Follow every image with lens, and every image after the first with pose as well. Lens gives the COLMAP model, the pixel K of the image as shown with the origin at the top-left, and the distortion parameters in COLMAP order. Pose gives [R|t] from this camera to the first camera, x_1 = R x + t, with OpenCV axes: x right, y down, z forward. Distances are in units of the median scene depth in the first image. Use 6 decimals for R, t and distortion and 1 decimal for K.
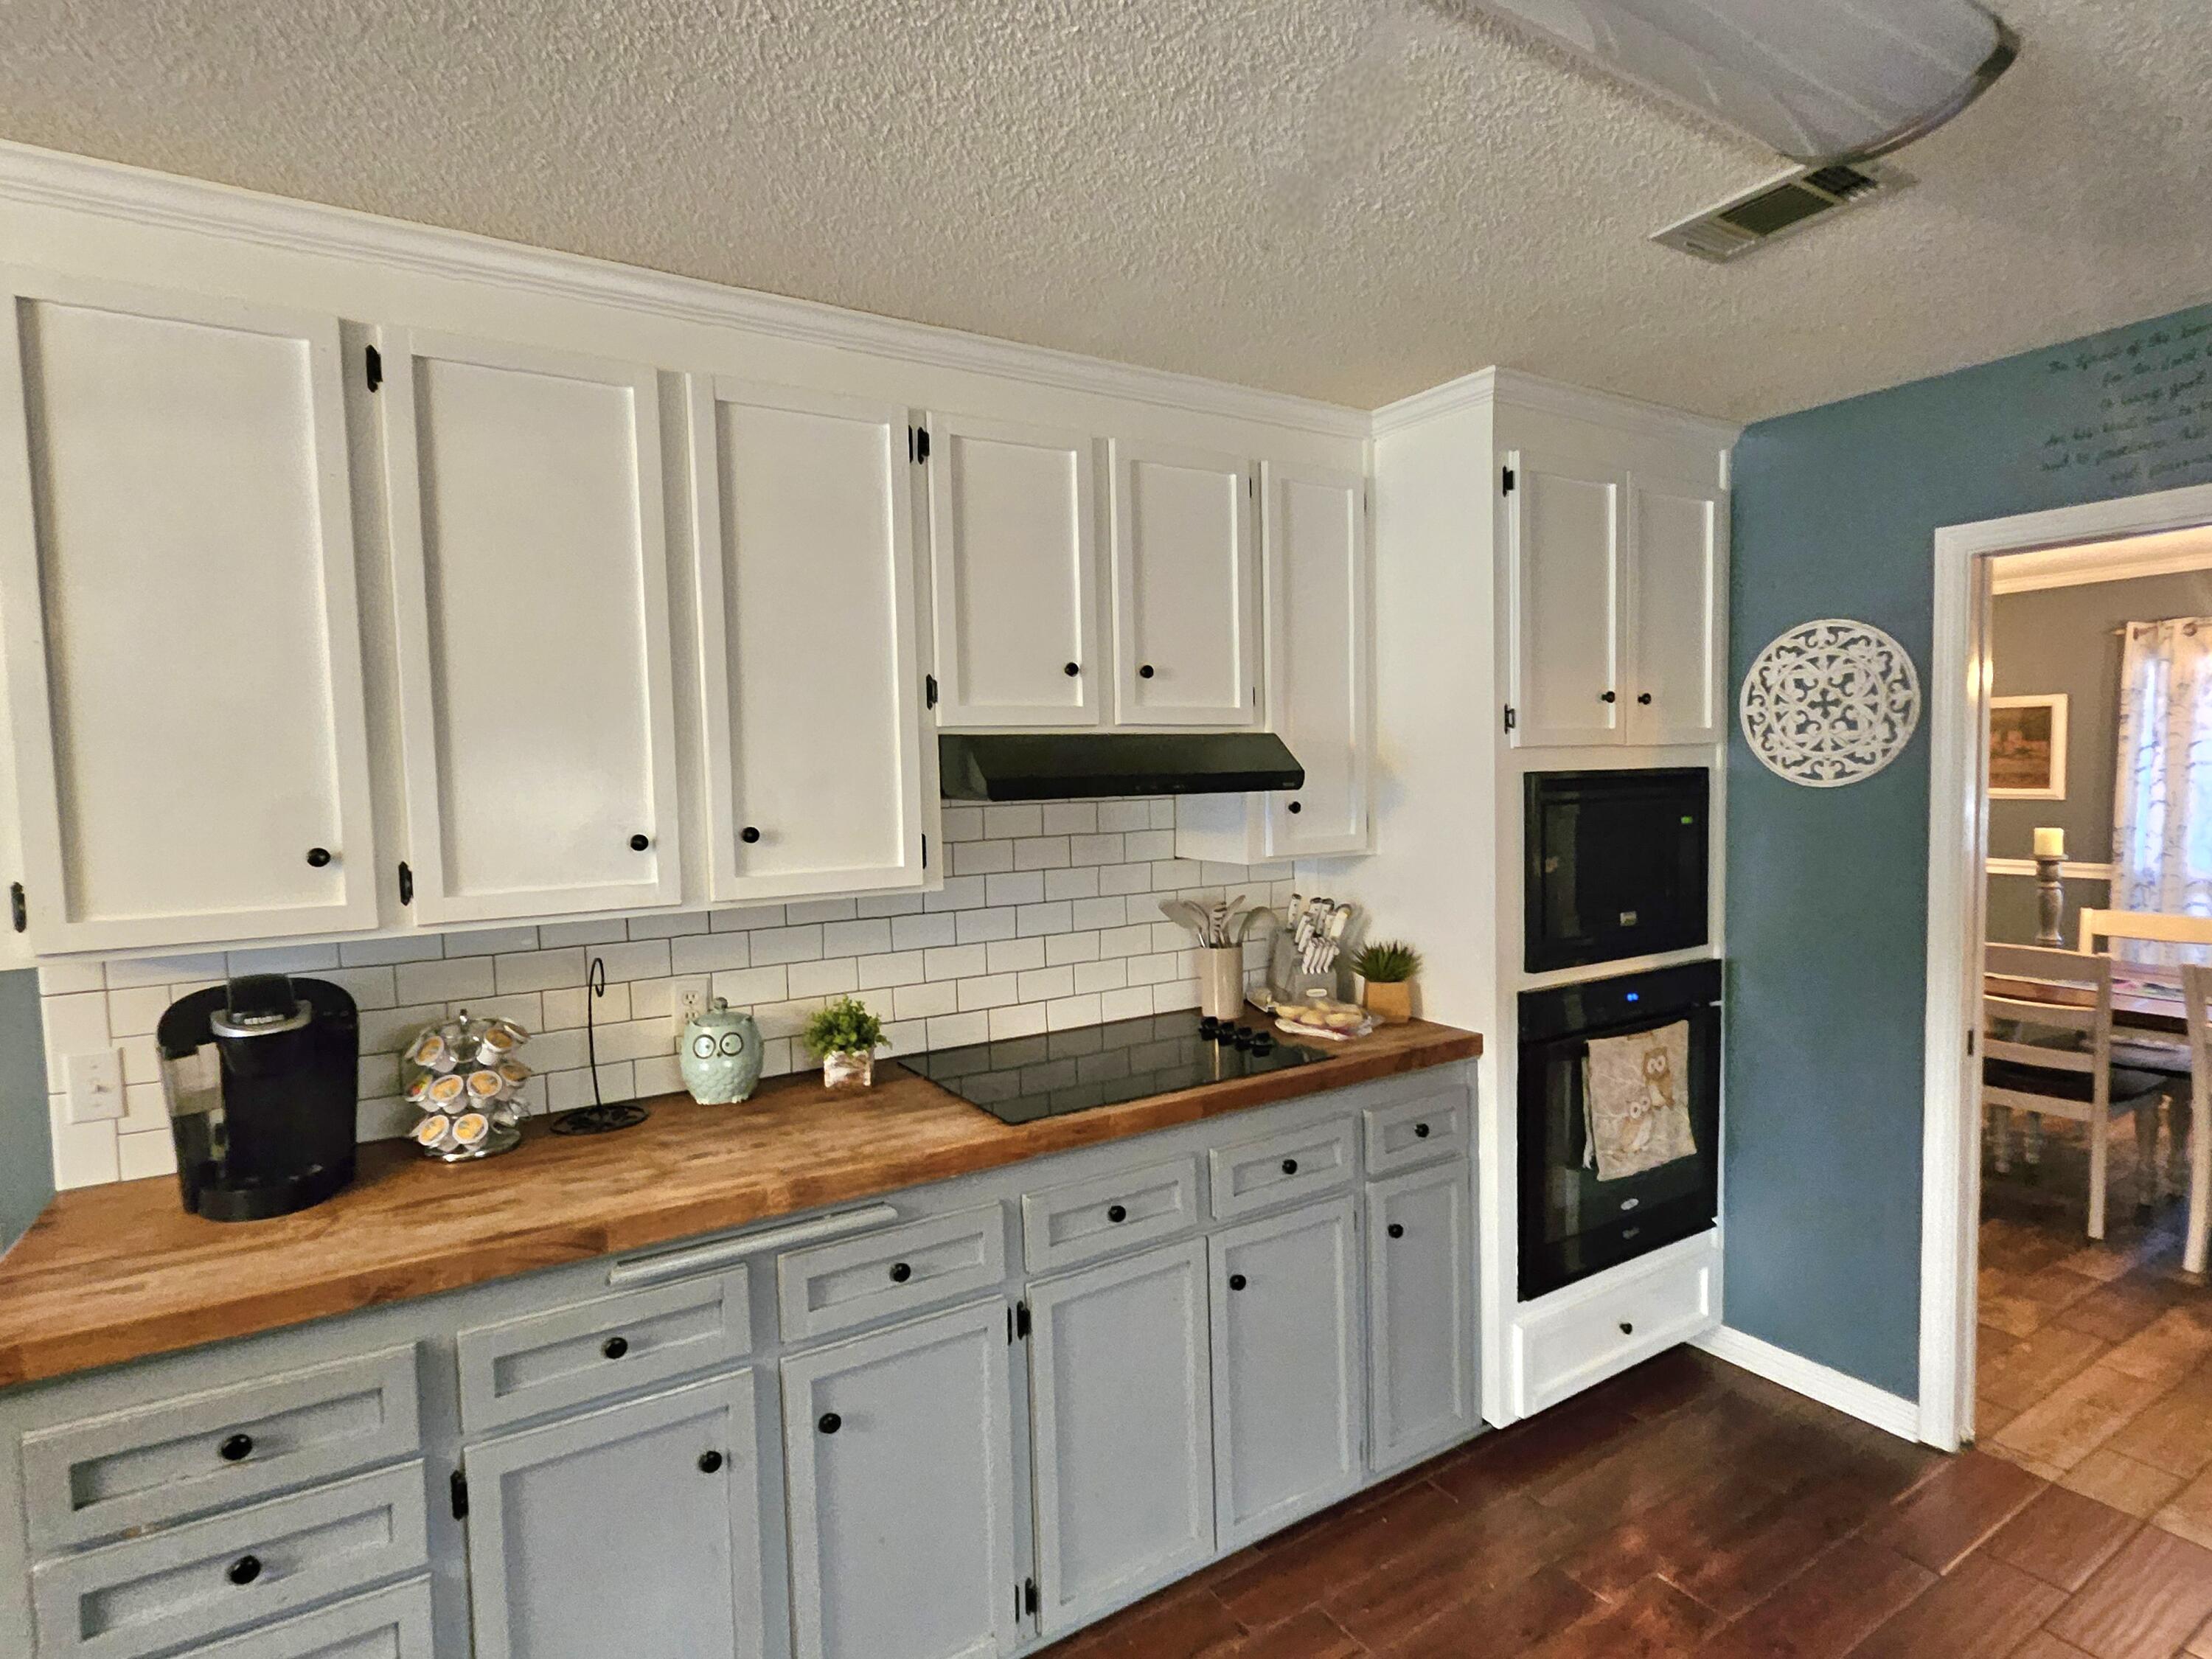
lens RADIAL K [[1143.5, 0, 1095.6], [0, 1143.5, 837.5], [0, 0, 1]] dist [0.003688, 0.003145]
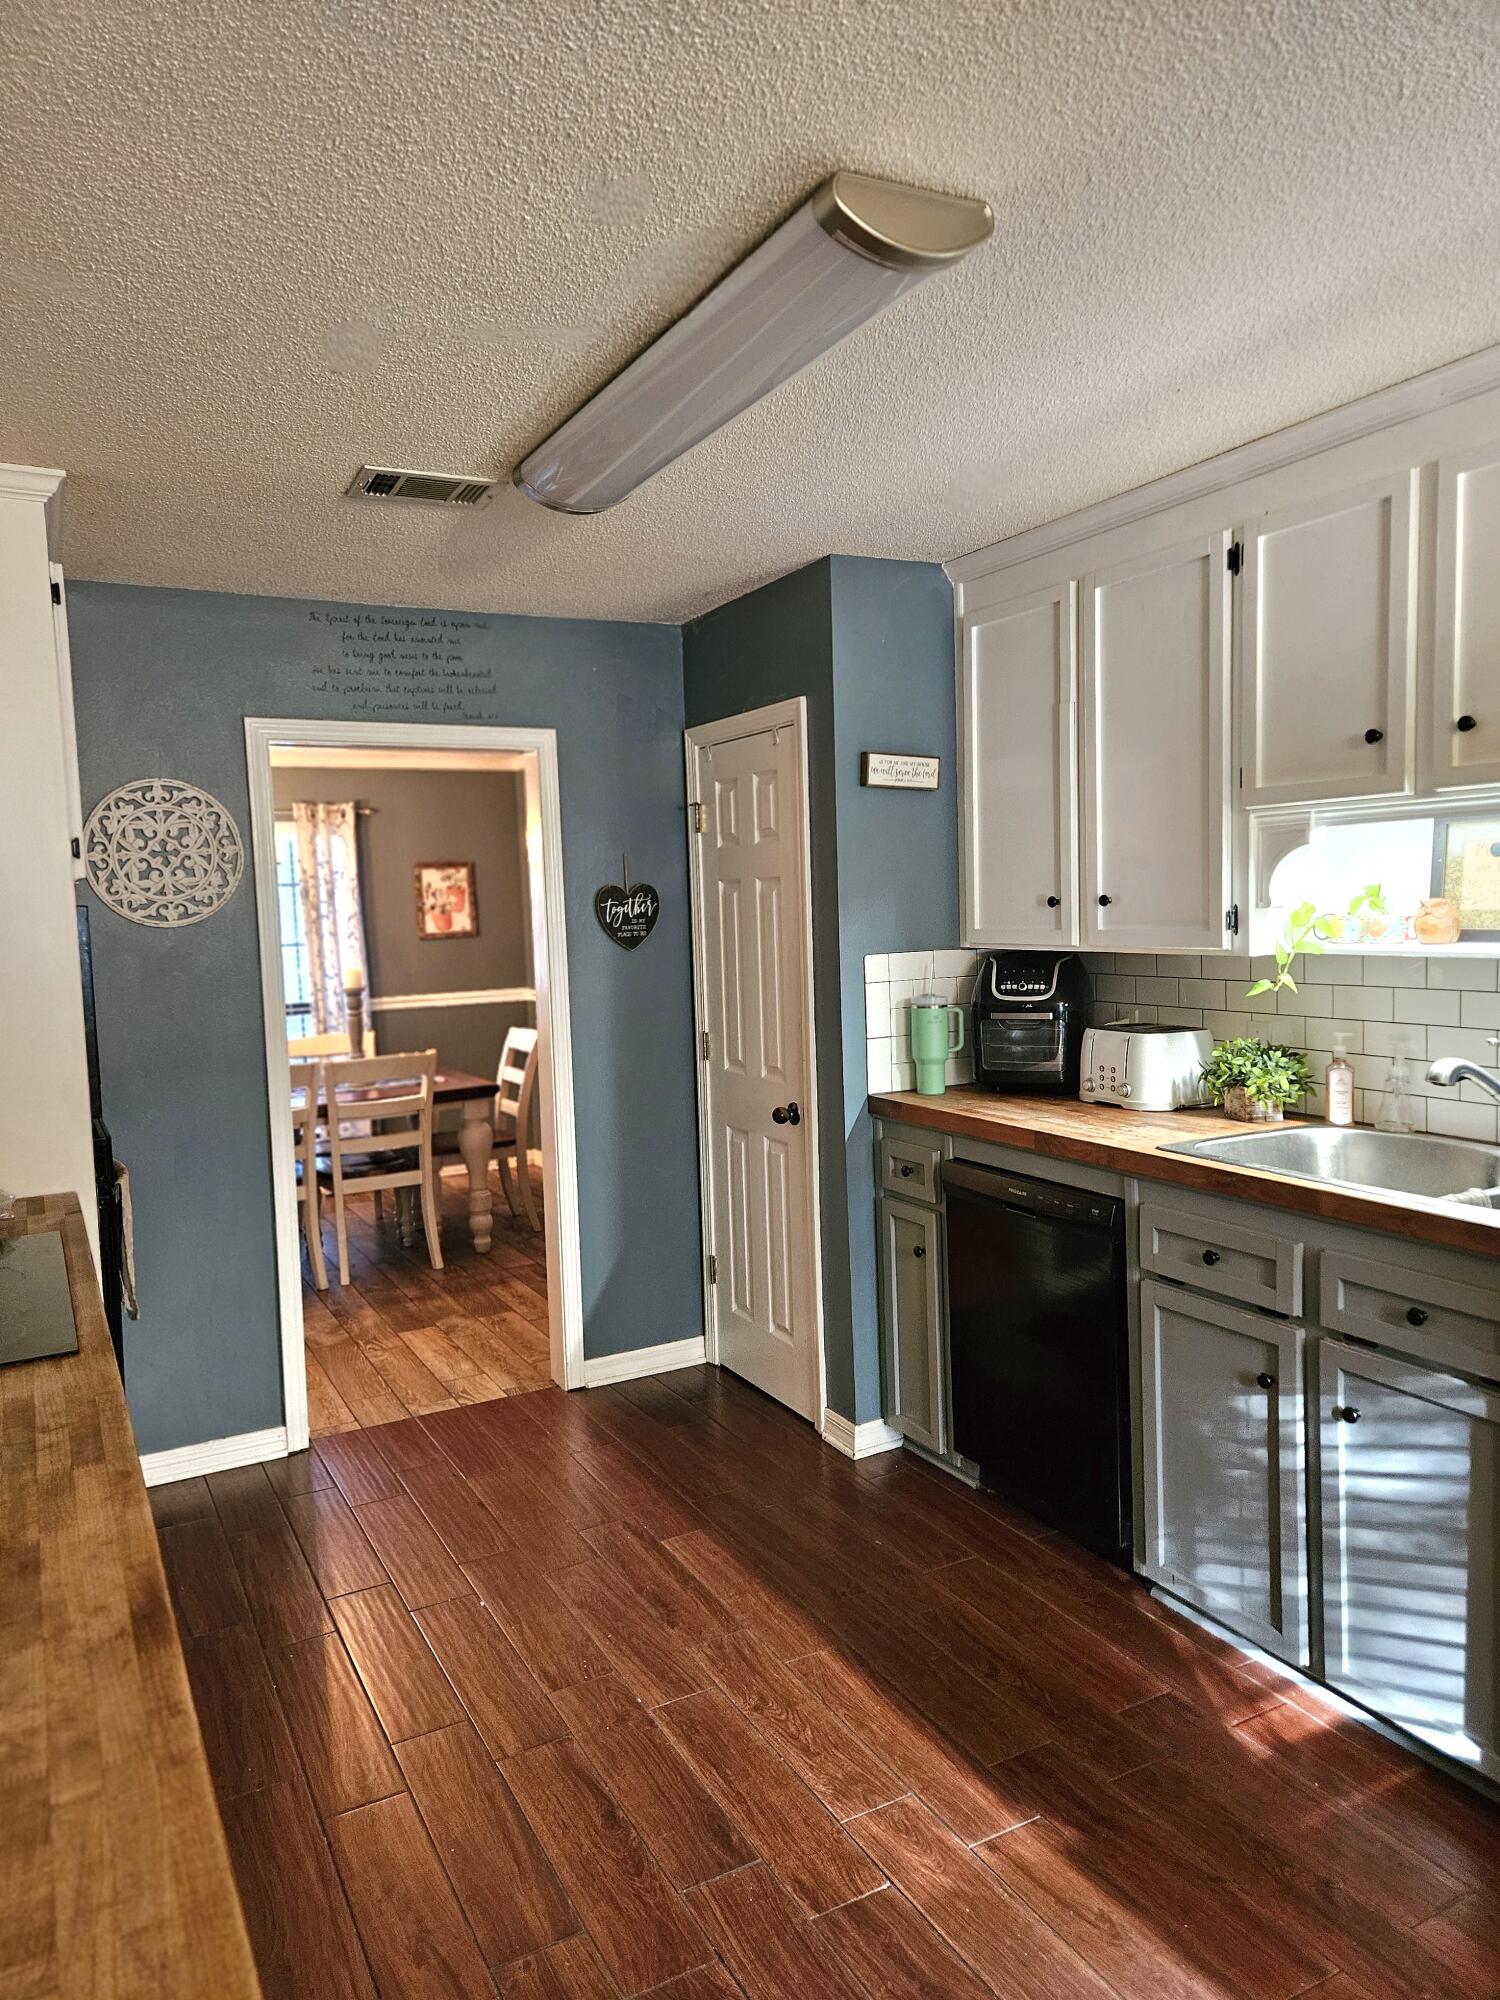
lens RADIAL K [[1350.6, 0, 751.4], [0, 1350.6, 994.1], [0, 0, 1]] dist [0.062982, -0.014950]
pose [[0.065118, -0.049415, 0.996653, -0.660719], [0.094974, 0.994546, 0.043105, 0.017280], [-0.993348, 0.091849, 0.069456, 0.344366]]
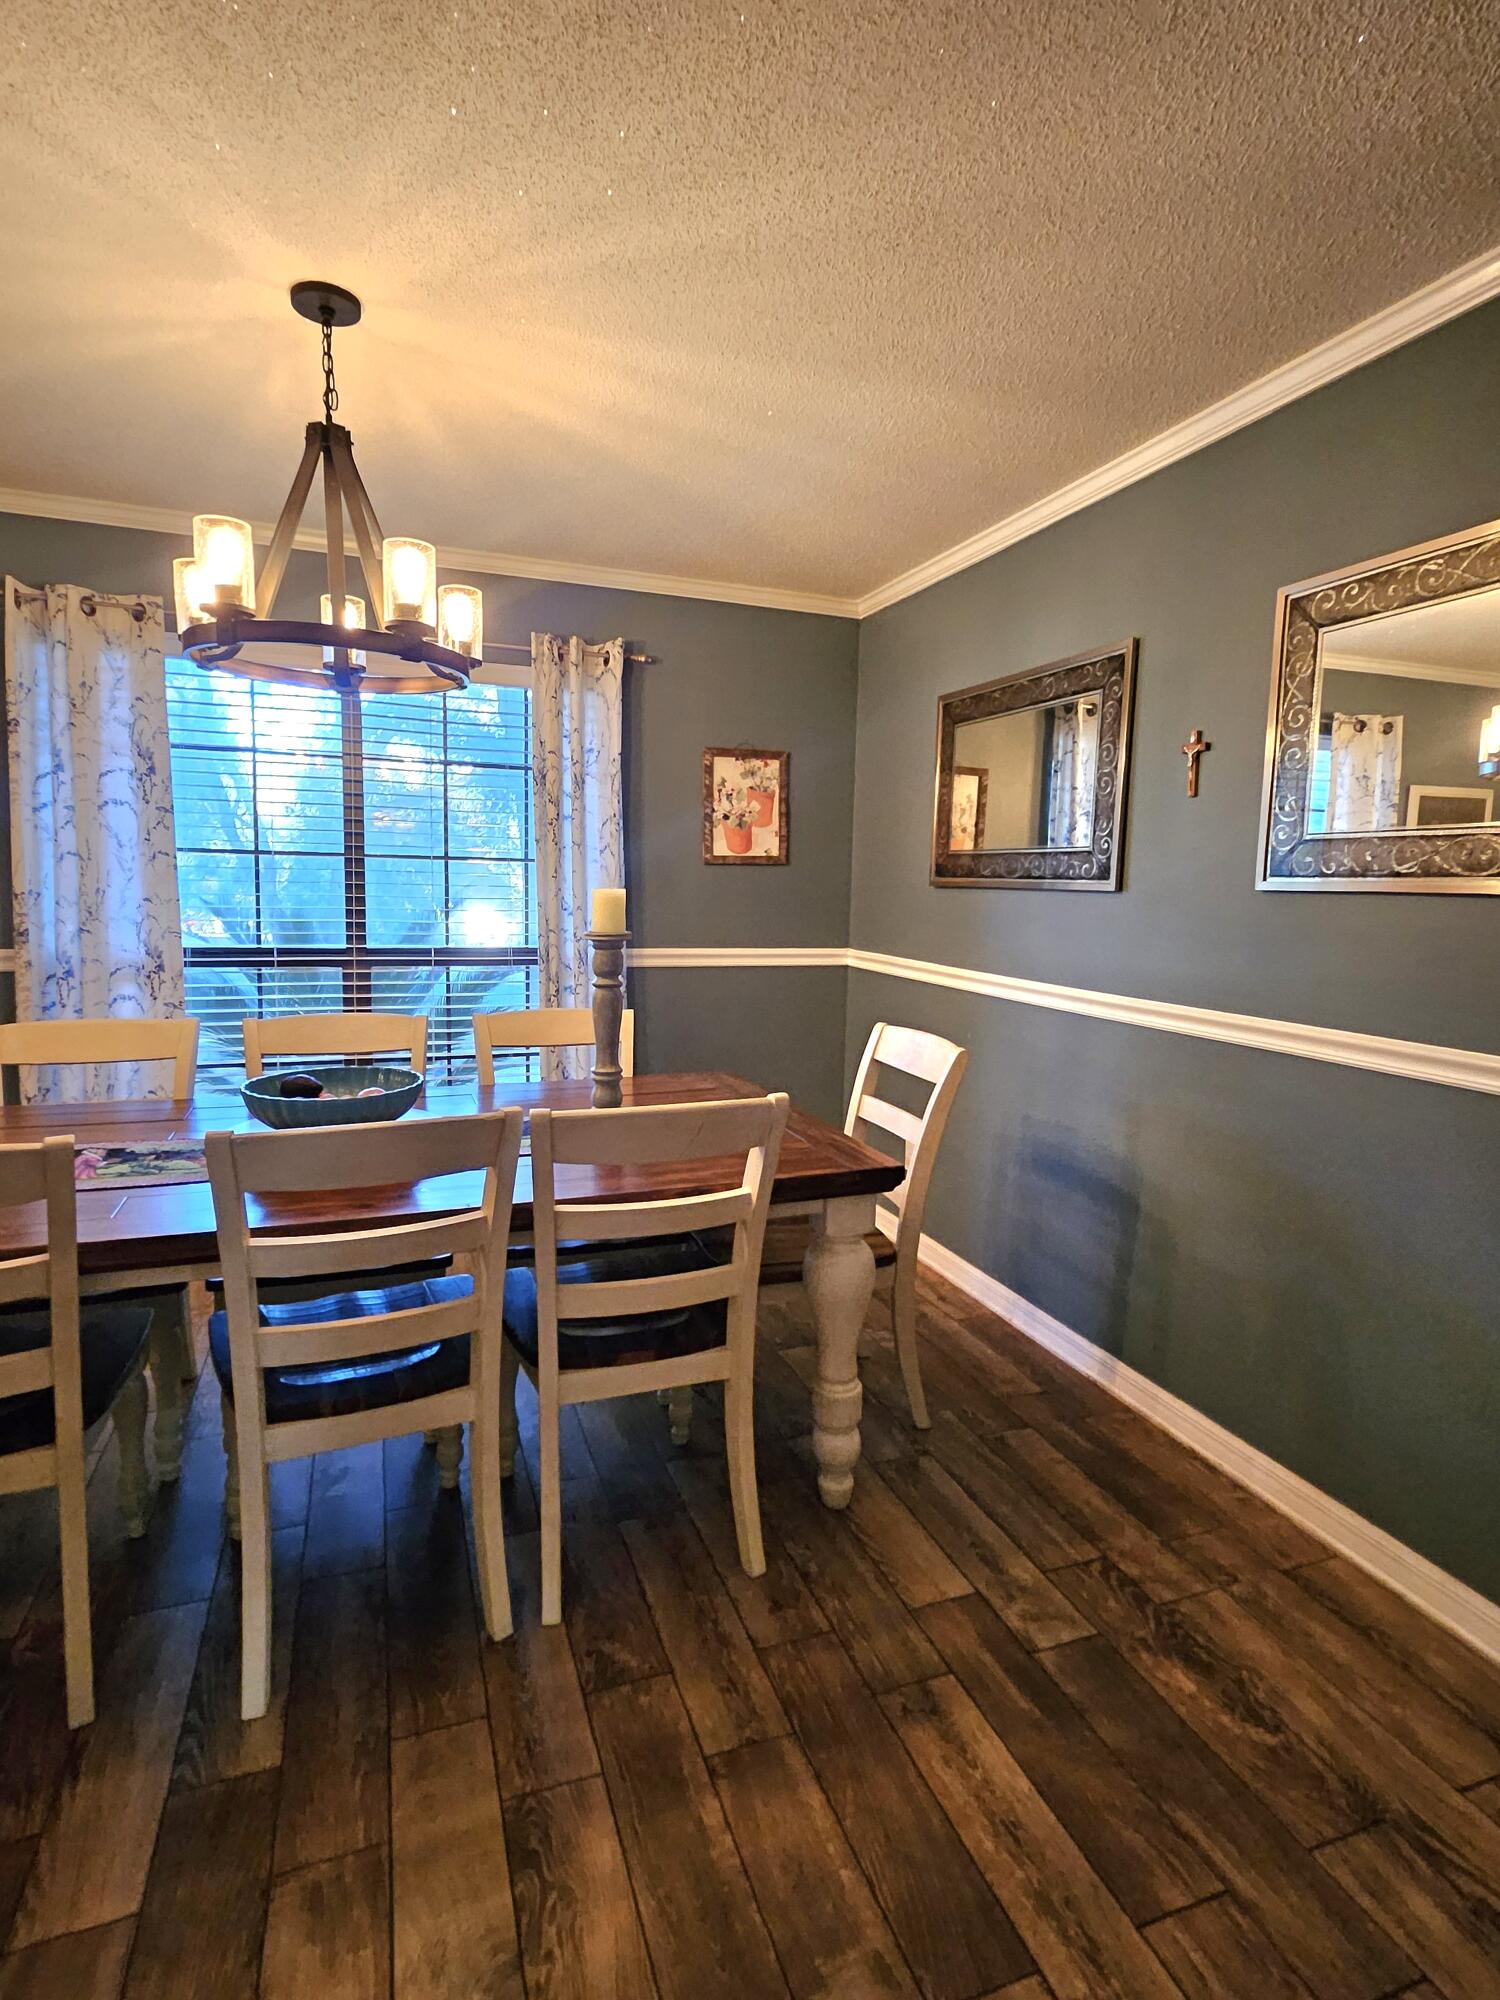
lens RADIAL K [[1033.9, 0, 749.9], [0, 1033.9, 992.6], [0, 0, 1]] dist [0.003688, 0.003145]
pose [[0.203848, -0.080931, 0.975652, 0.718577], [0.029766, 0.996629, 0.076452, 0.029807], [-0.978550, 0.013456, 0.205570, 0.862234]]
